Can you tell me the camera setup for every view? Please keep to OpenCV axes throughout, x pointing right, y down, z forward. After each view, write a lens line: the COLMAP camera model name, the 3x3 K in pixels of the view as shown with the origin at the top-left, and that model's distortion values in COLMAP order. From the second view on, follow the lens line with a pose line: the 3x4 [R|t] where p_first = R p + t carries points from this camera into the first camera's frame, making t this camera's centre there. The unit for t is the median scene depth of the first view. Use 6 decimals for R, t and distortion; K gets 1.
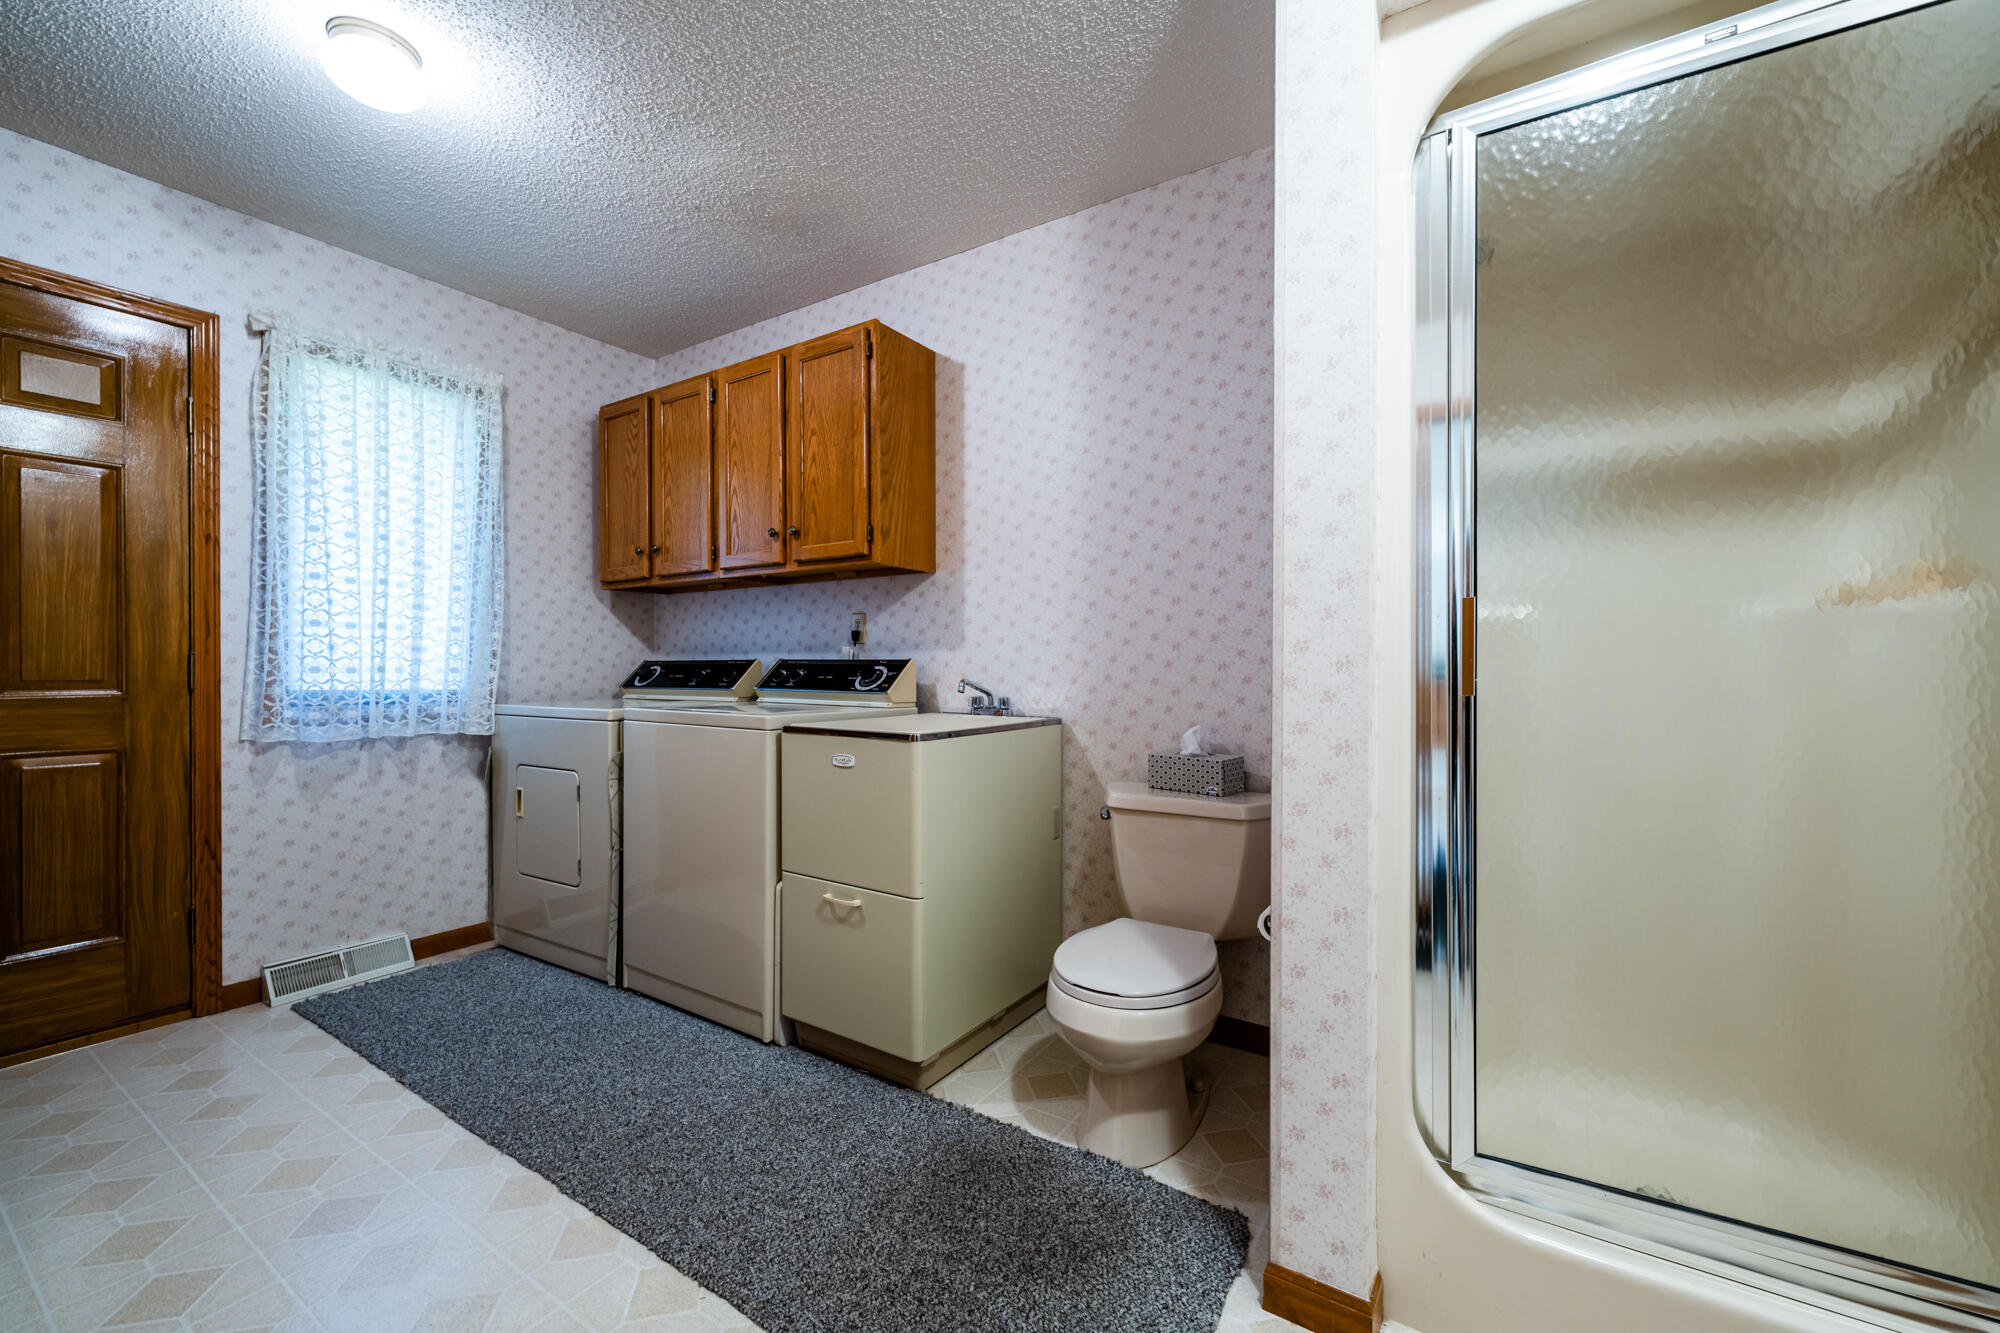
lens RADIAL K [[795.3, 0, 1000.0], [0, 795.3, 666.5], [0, 0, 1]] dist [-0.001003, -0.000119]
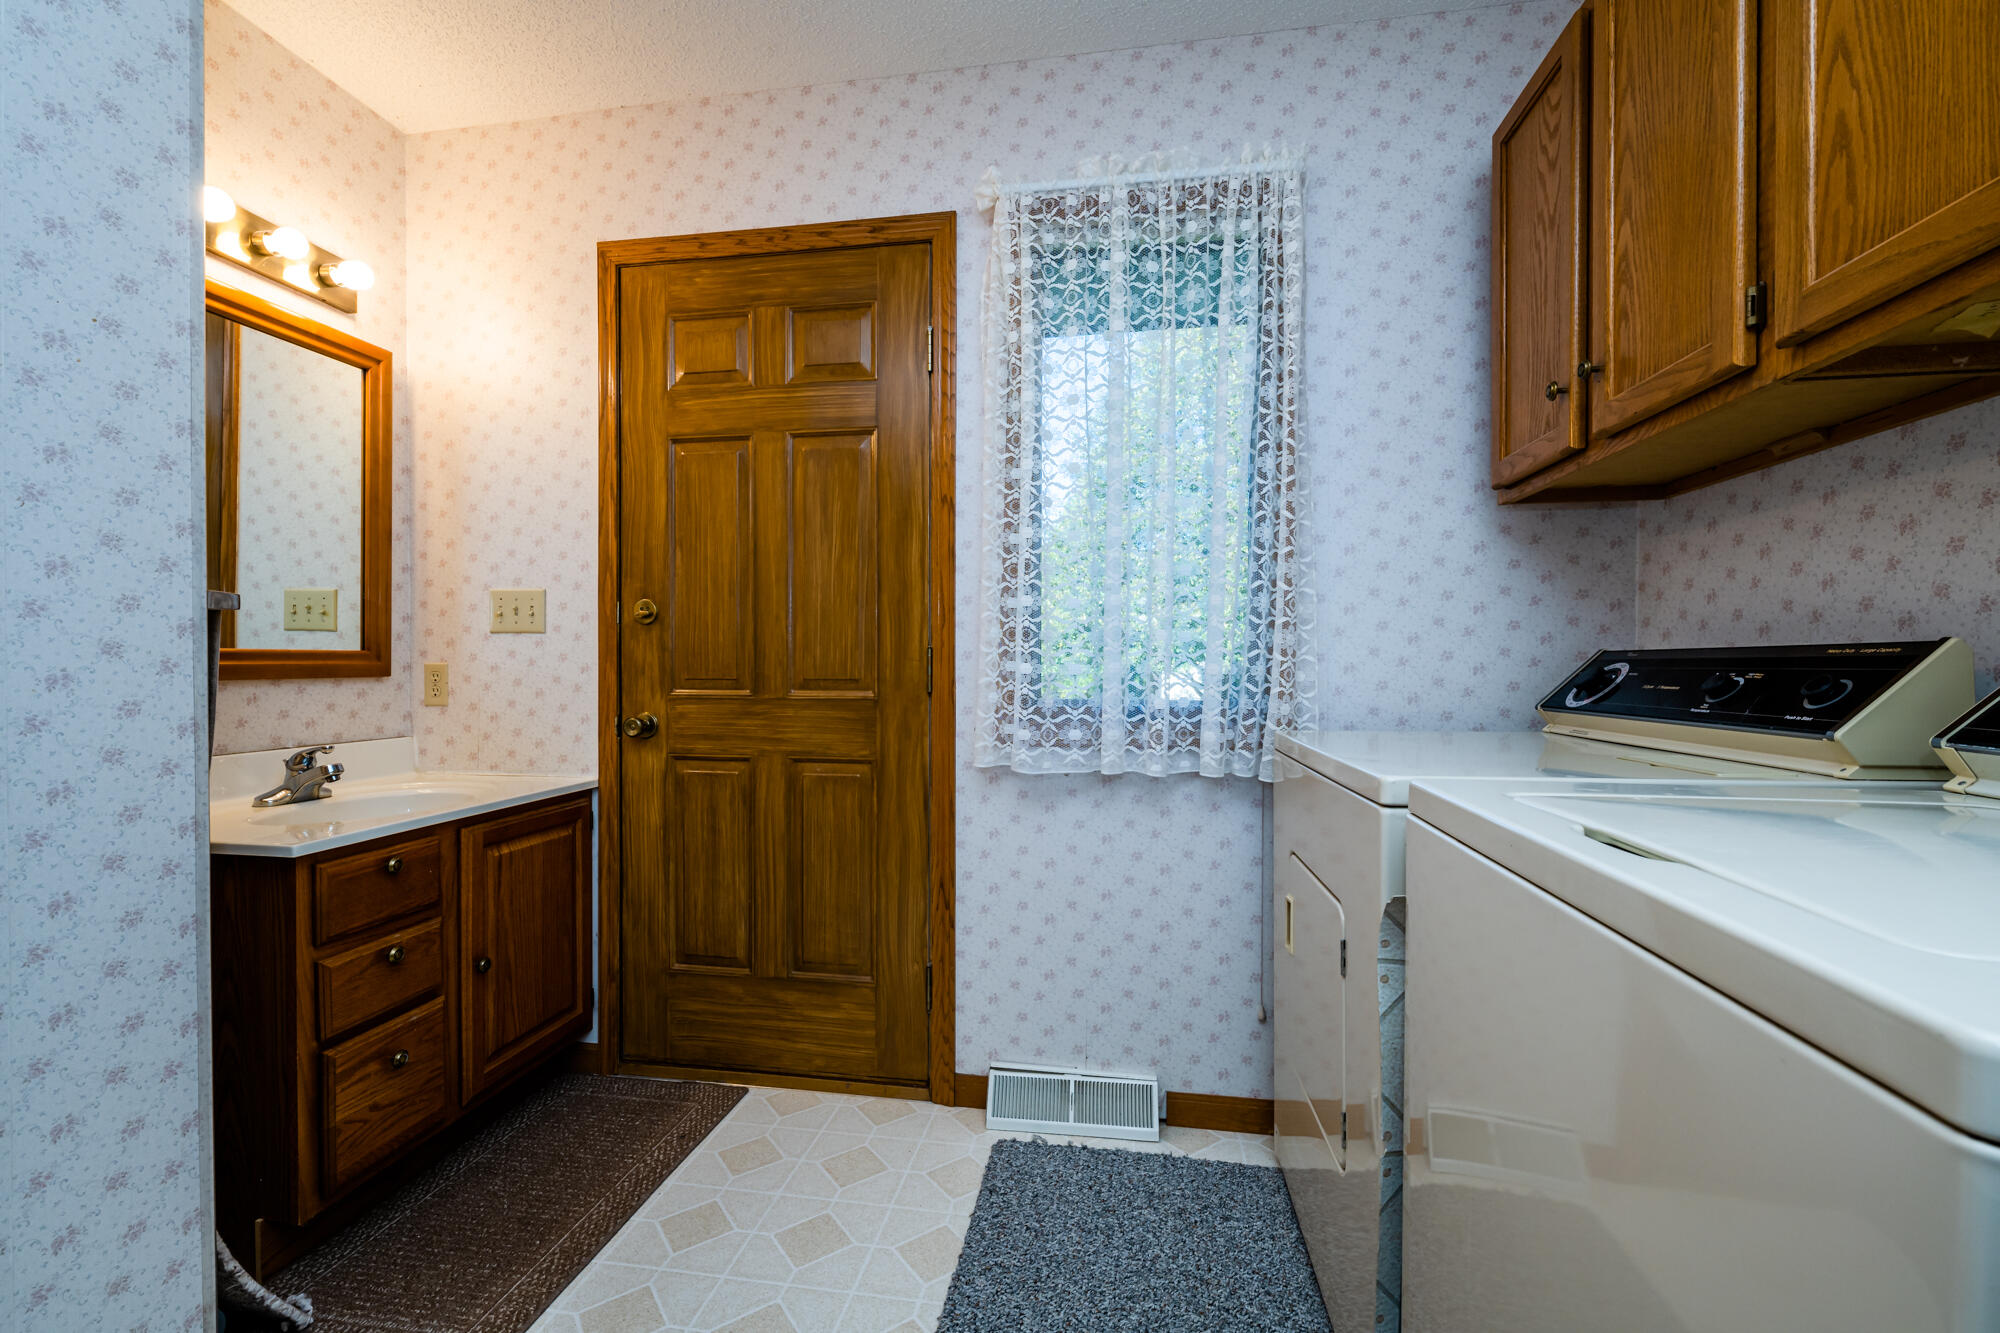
lens RADIAL K [[847.1, 0, 995.0], [0, 847.1, 672.3], [0, 0, 1]] dist [0.001152, 0.000067]
pose [[0.399643, 0.009958, -0.916617, -0.188362], [-0.000924, 0.999945, 0.010461, -0.000067], [0.916670, -0.003334, 0.399630, 0.649661]]
